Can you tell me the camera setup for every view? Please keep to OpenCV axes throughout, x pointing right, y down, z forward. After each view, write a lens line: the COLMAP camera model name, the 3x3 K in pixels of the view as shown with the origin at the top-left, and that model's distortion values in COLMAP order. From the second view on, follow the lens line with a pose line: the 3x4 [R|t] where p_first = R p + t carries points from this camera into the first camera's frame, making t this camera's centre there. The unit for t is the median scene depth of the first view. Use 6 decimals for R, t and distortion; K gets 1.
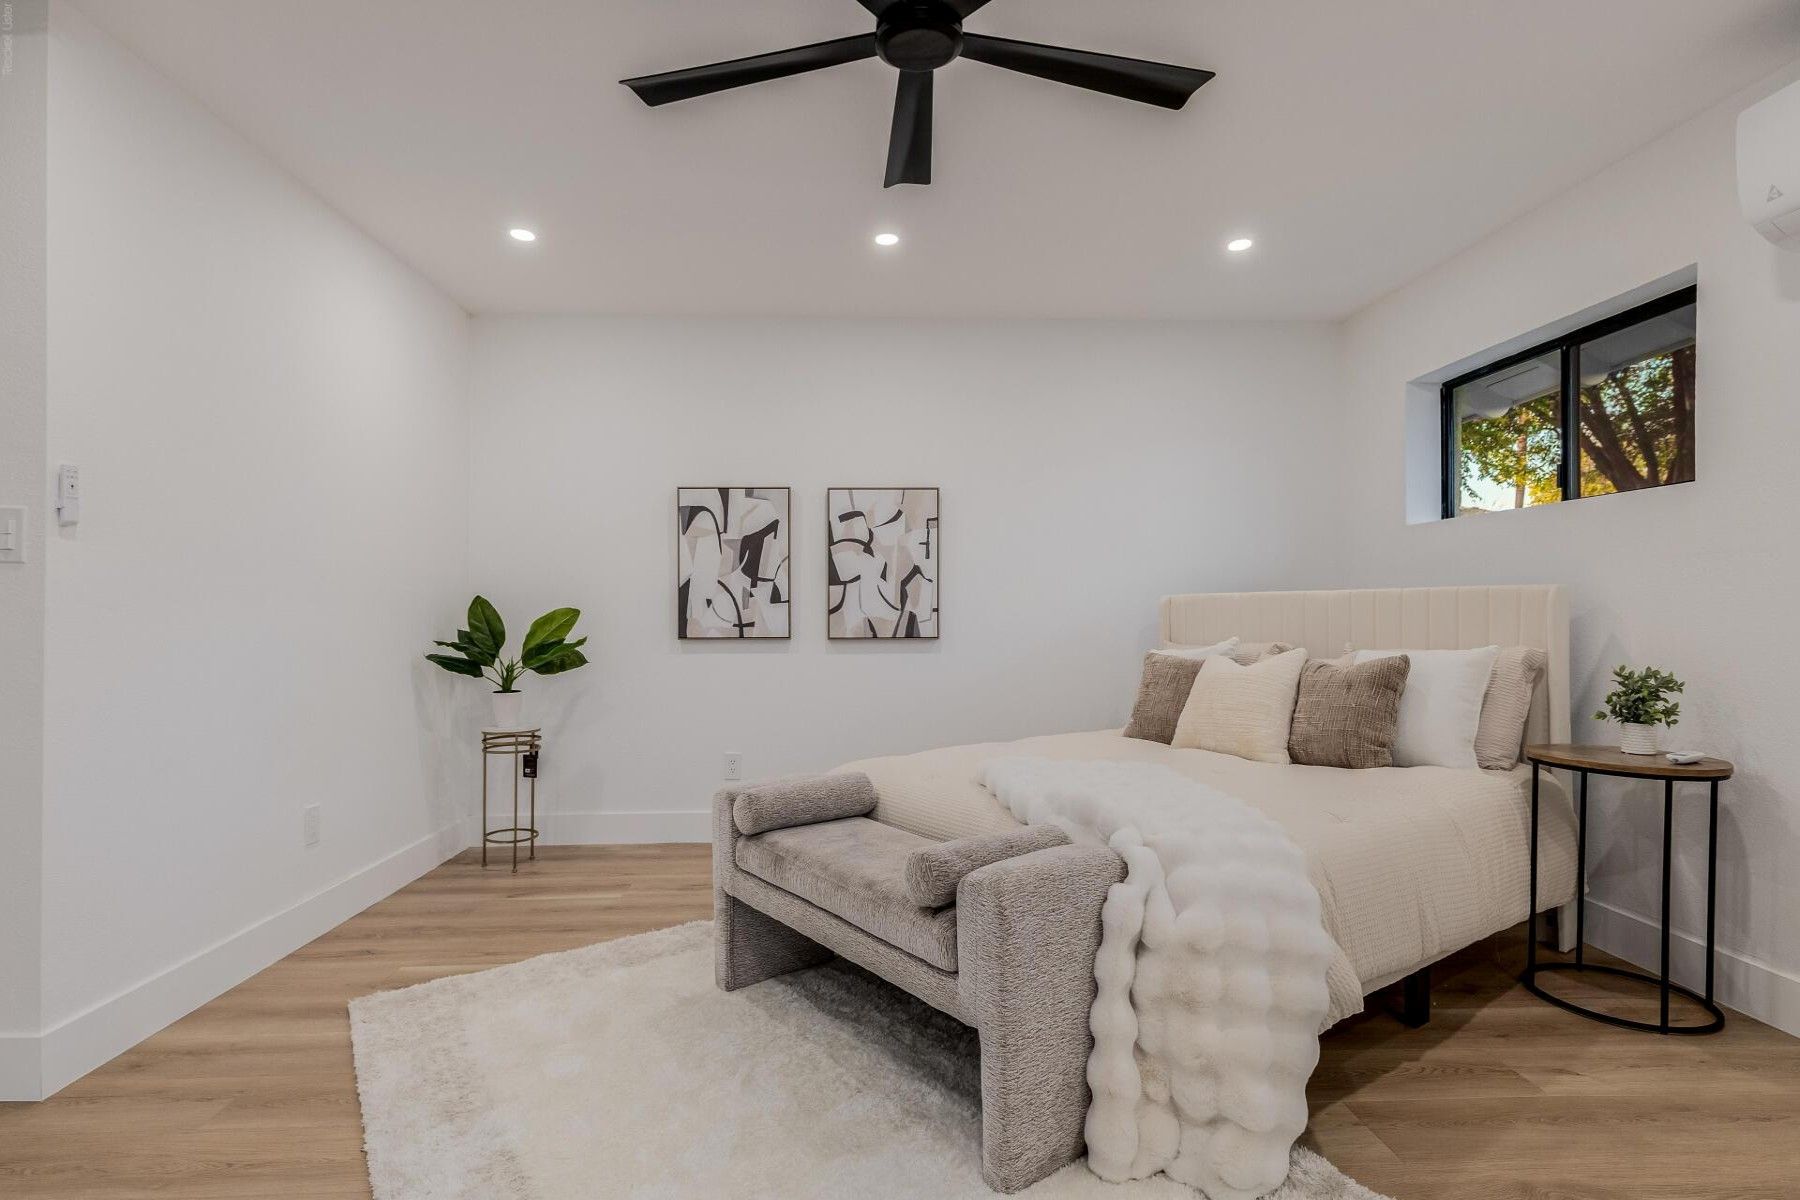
lens RADIAL K [[860.2, 0, 904.5], [0, 860.2, 600.7], [0, 0, 1]] dist [0.002135, -0.001094]
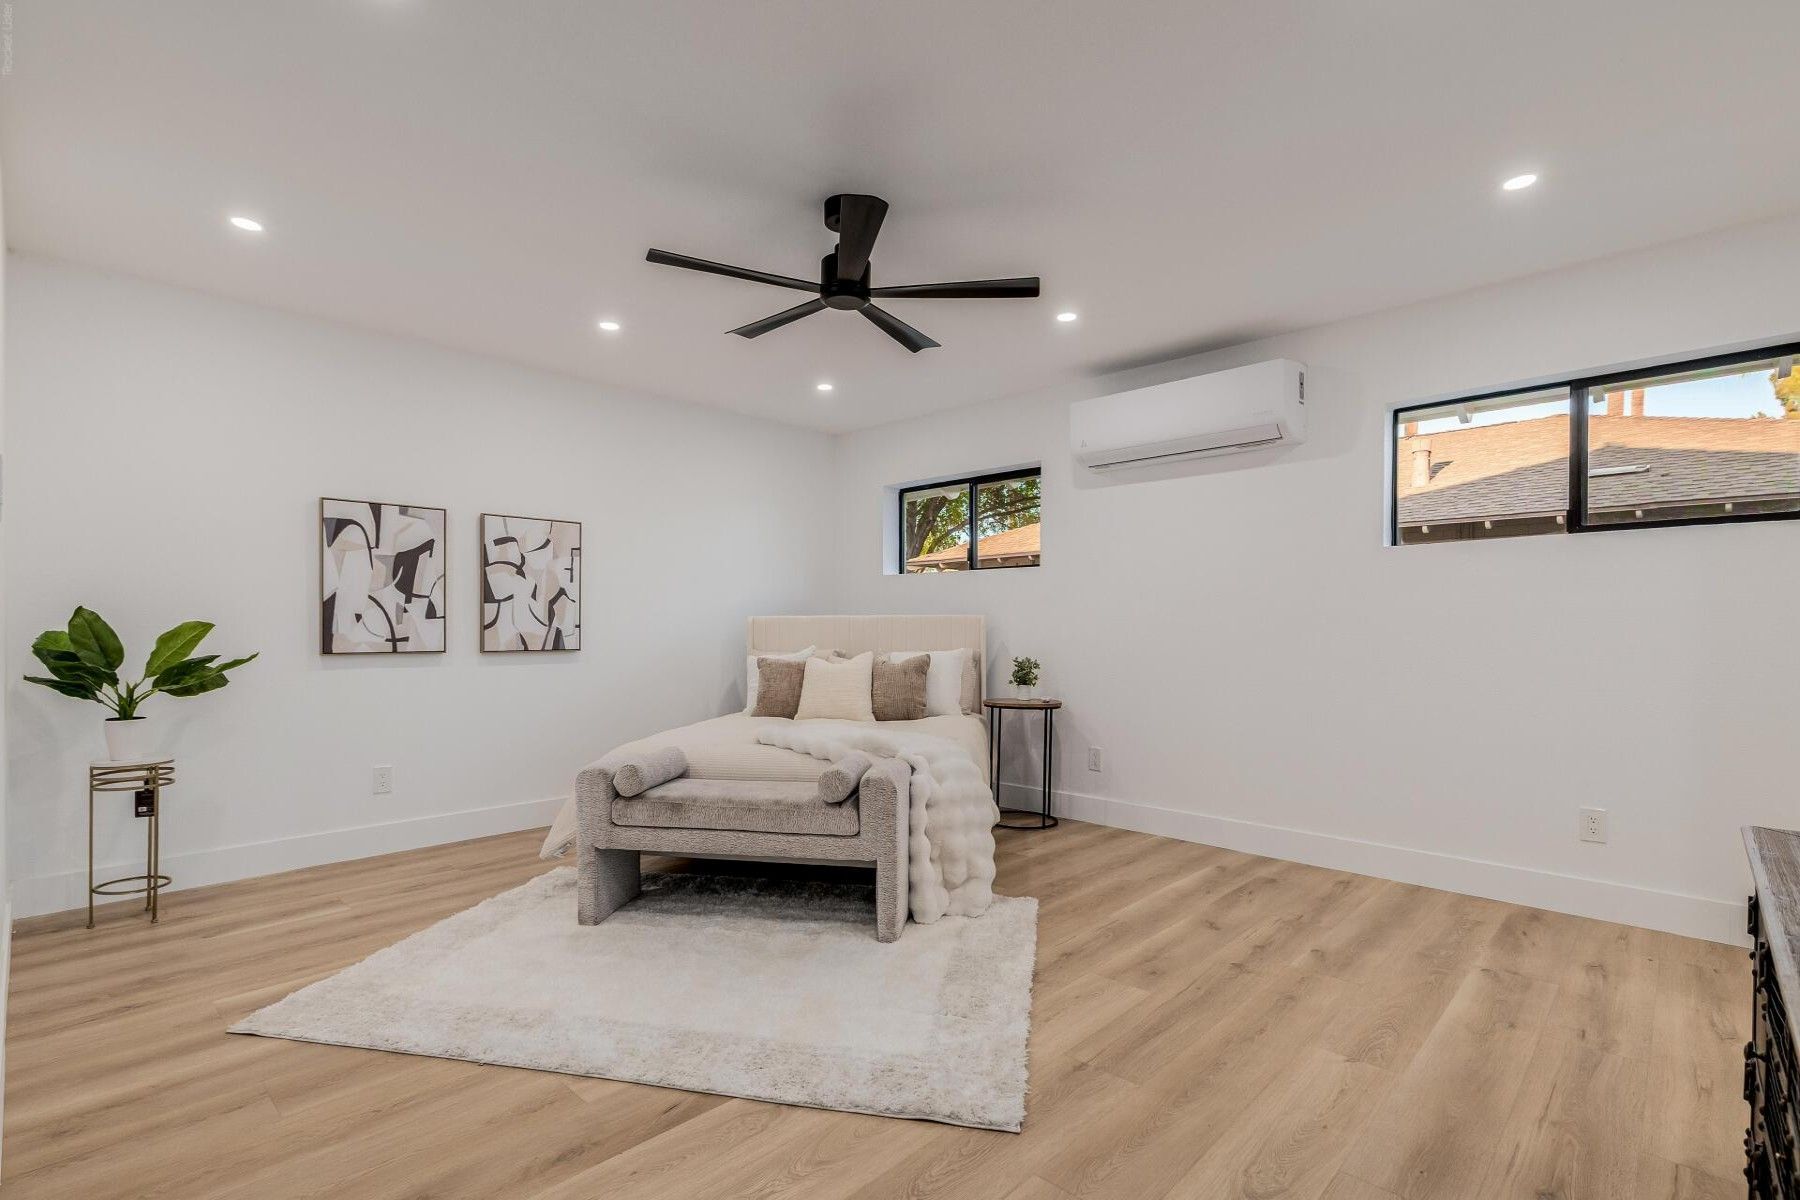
lens RADIAL K [[816.3, 0, 888.5], [0, 816.3, 615.3], [0, 0, 1]] dist [-0.001365, 0.000273]
pose [[0.723808, 0.015165, 0.689835, -0.478442], [-0.013623, 0.999878, -0.007687, -0.001376], [-0.689867, -0.003833, 0.723926, -0.113316]]
